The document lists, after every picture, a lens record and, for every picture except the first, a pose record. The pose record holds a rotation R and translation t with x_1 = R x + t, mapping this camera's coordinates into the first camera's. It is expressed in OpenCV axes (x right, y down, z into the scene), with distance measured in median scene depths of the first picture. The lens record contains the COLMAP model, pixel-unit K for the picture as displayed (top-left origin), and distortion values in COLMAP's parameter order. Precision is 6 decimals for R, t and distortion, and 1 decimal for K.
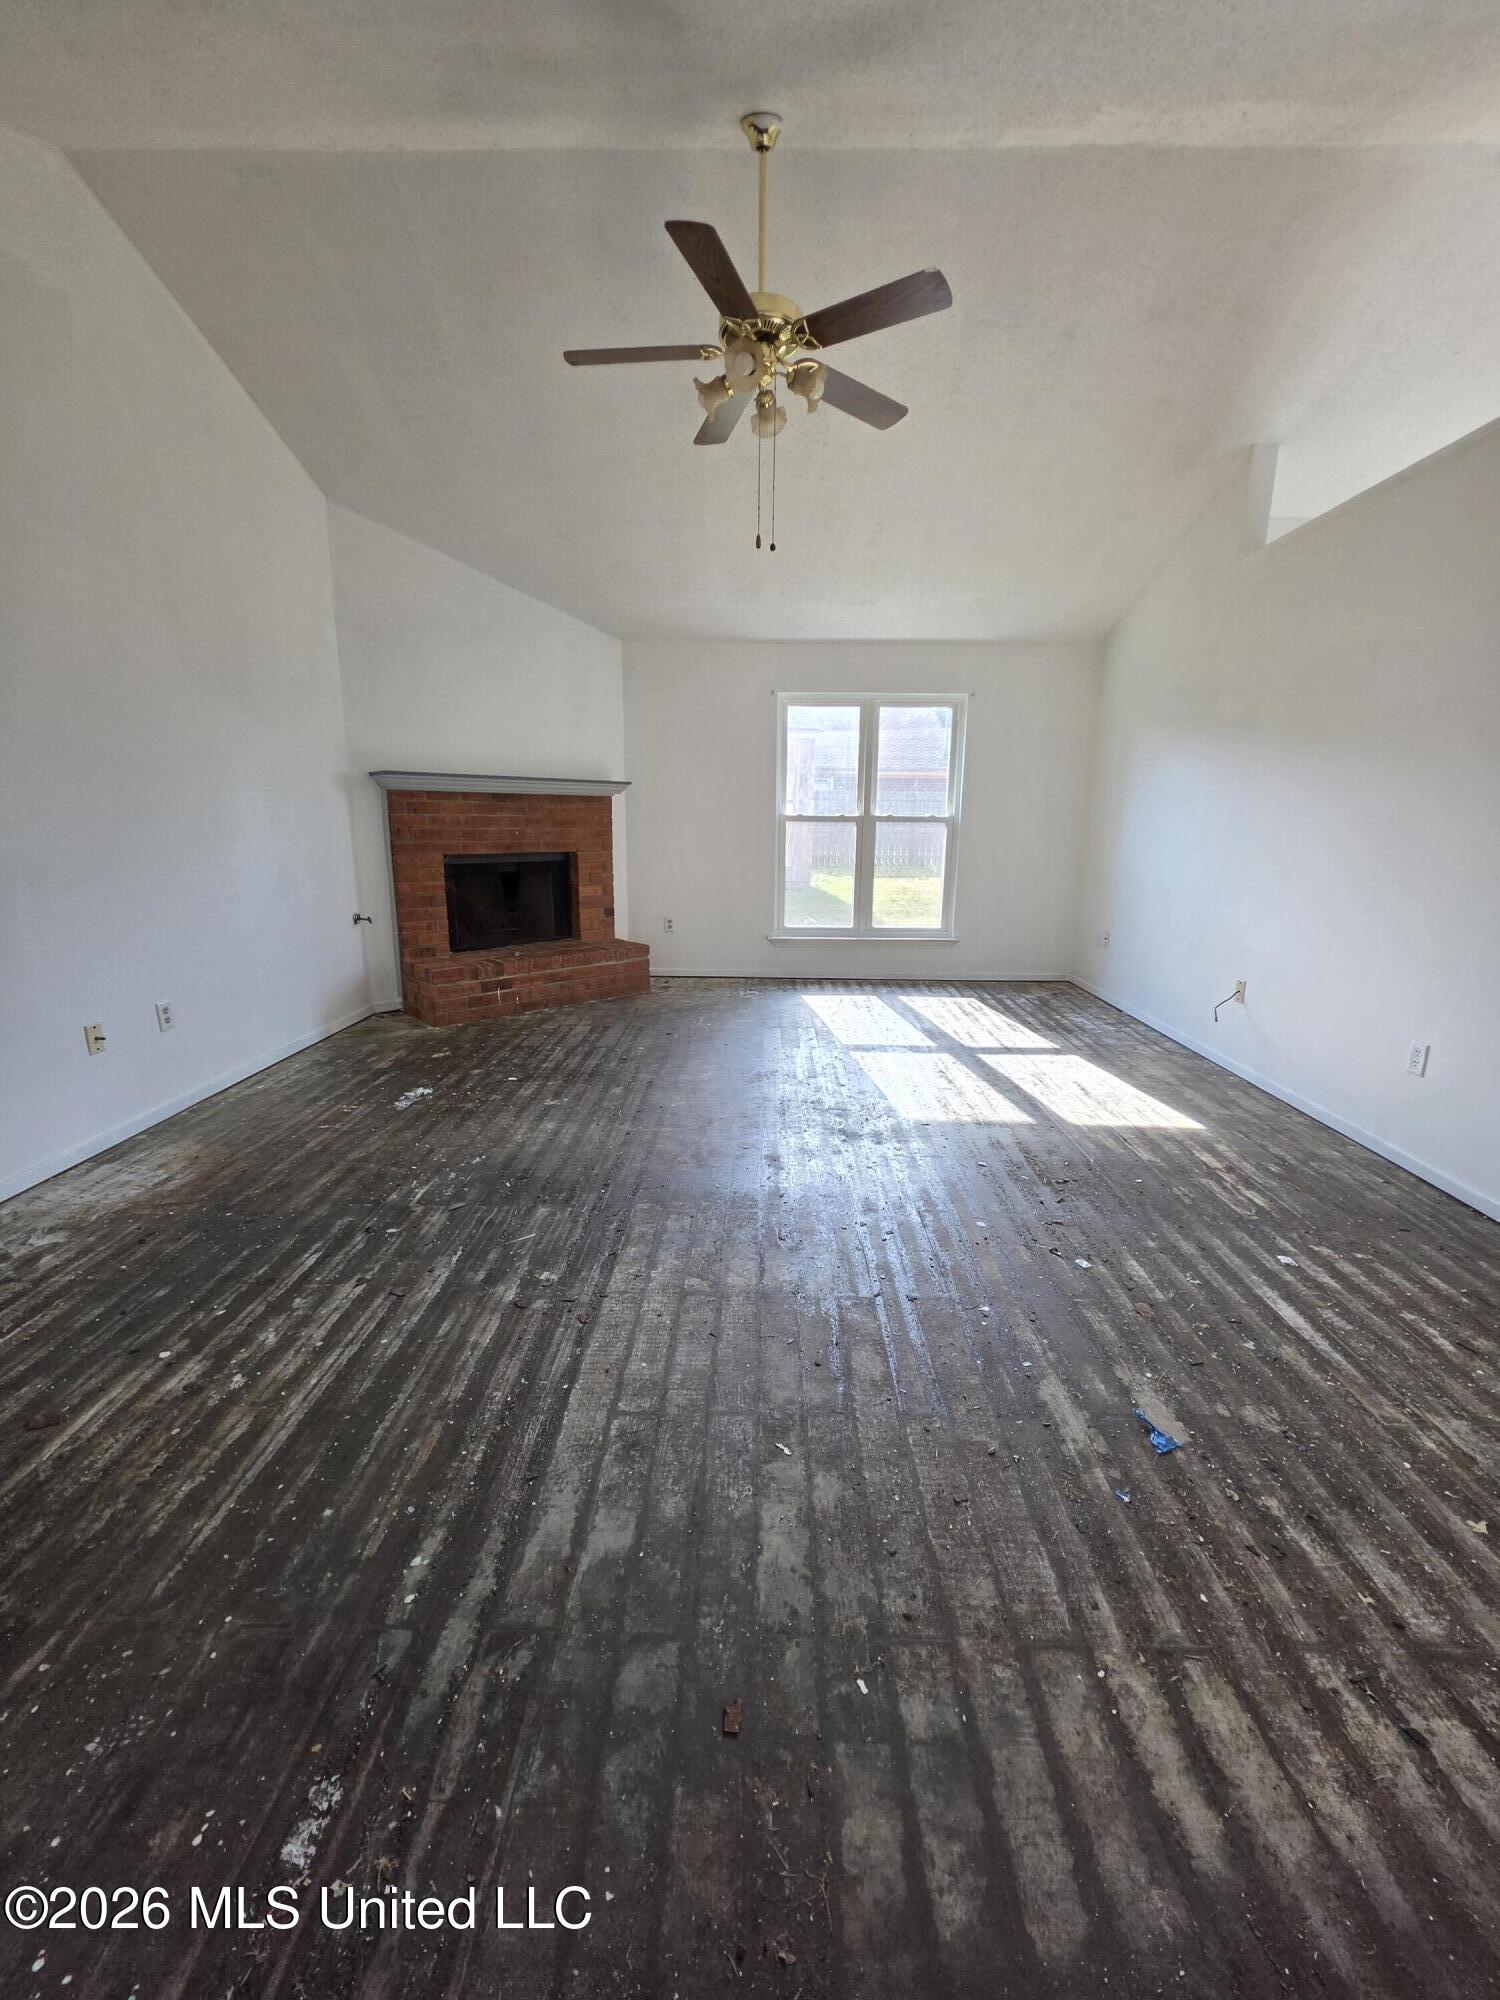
lens RADIAL K [[798.8, 0, 752.0], [0, 798.8, 994.7], [0, 0, 1]] dist [-0.000297, 0.000039]
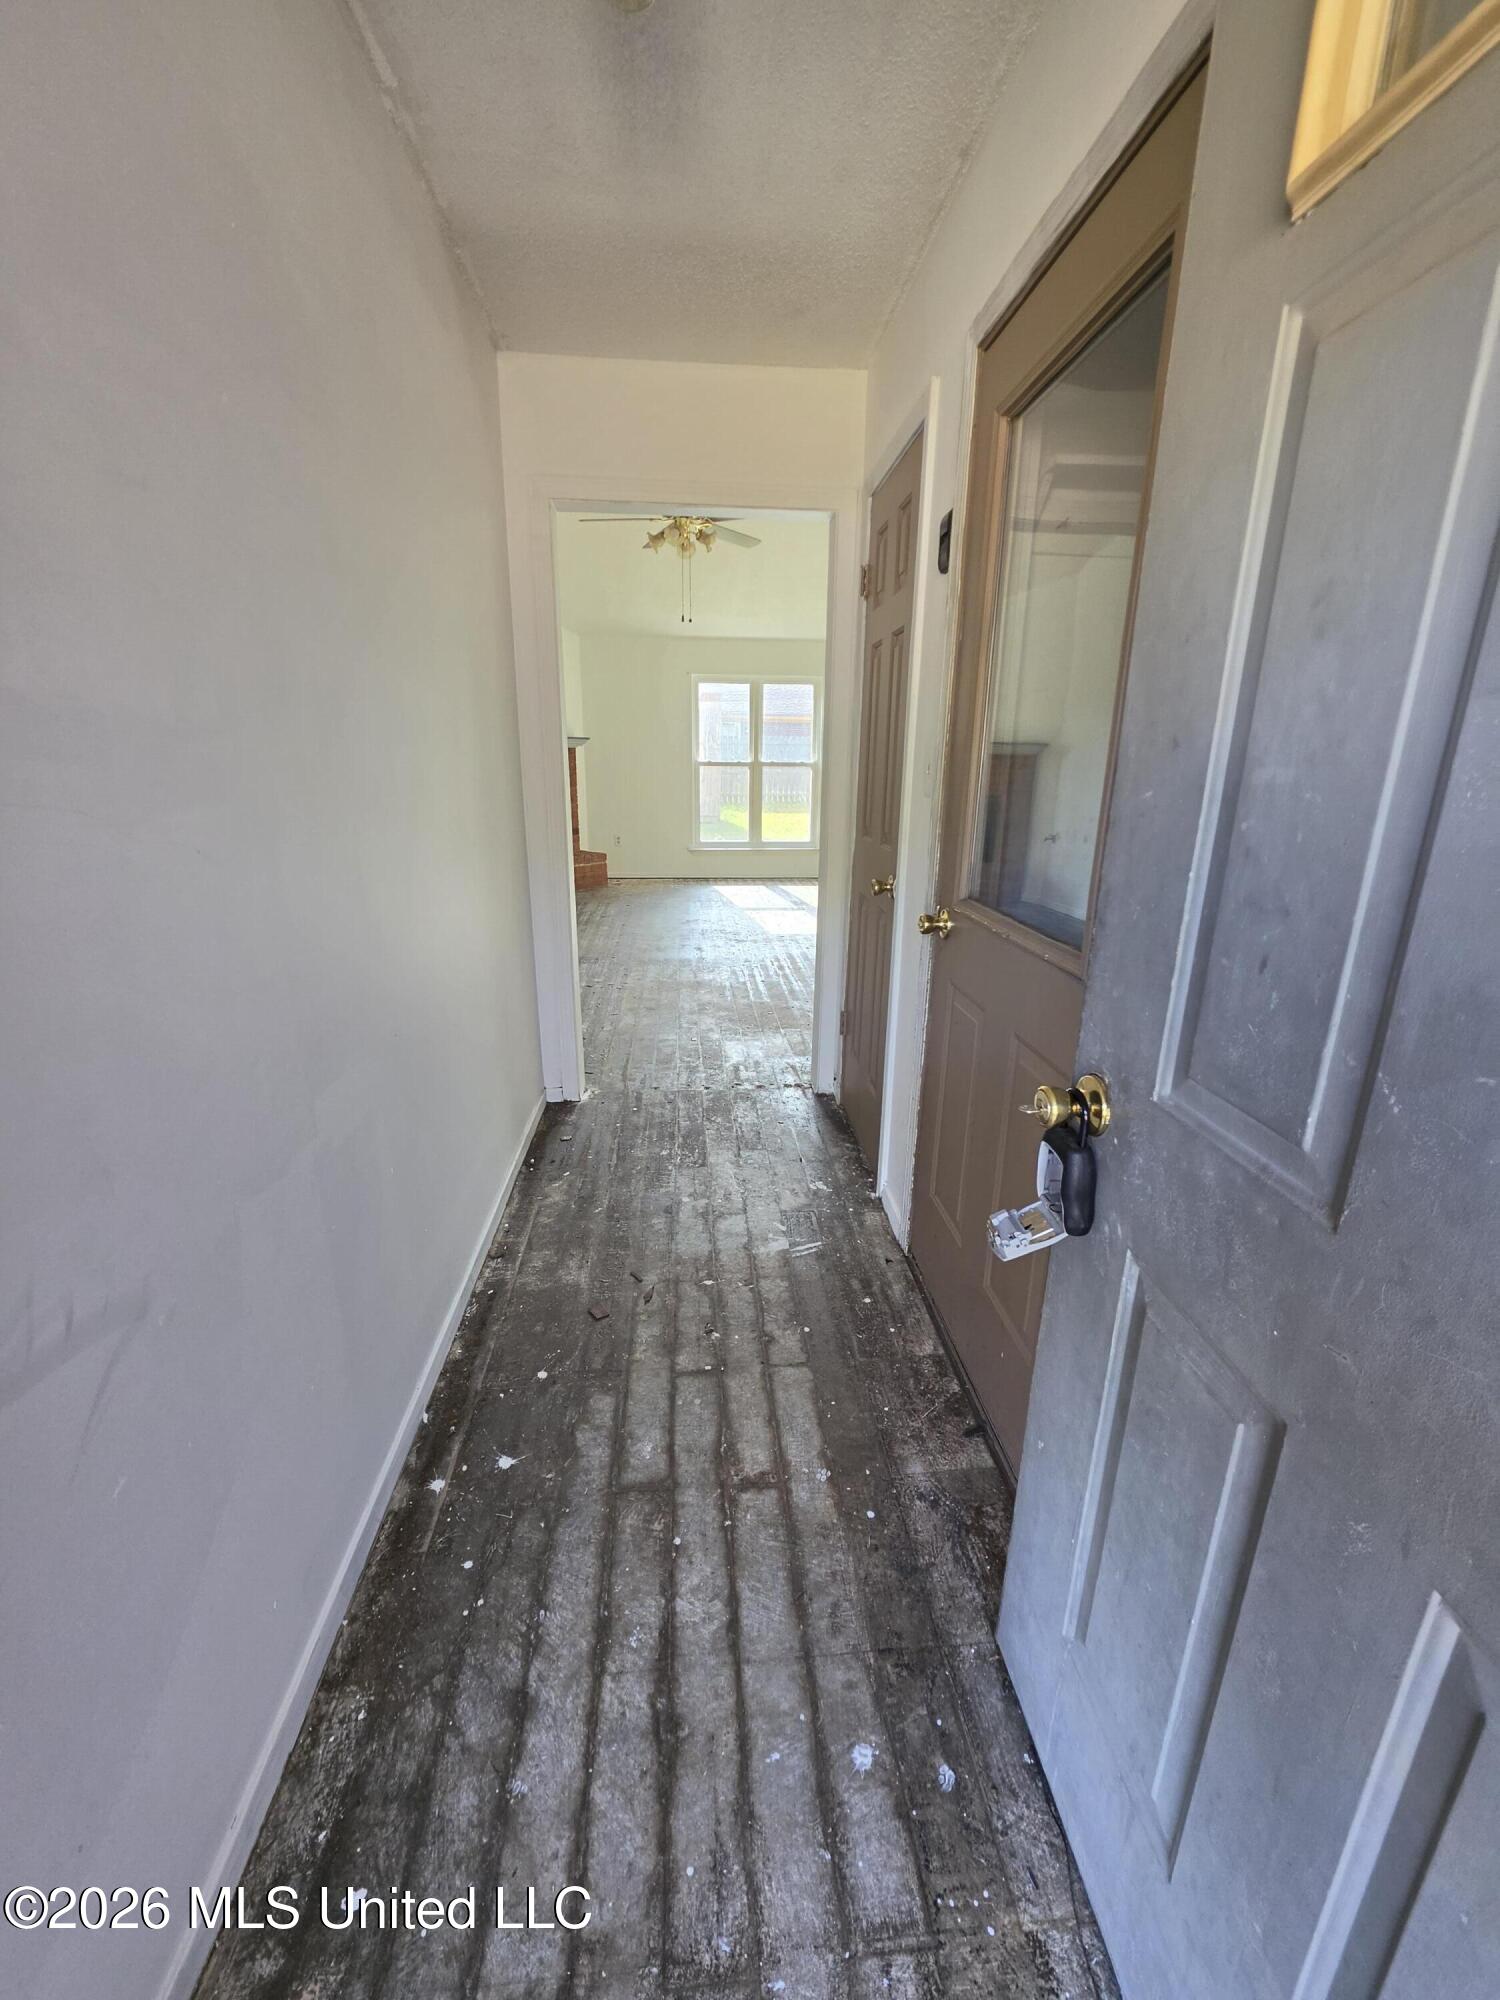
lens RADIAL K [[798.8, 0, 740.8], [0, 798.8, 999.9], [0, 0, 1]] dist [-0.000297, 0.000039]
pose [[0.995566, -0.028463, 0.089661, -0.023914], [0.022011, 0.997152, 0.072141, 0.098077], [-0.091459, -0.069848, 0.993356, -0.451793]]
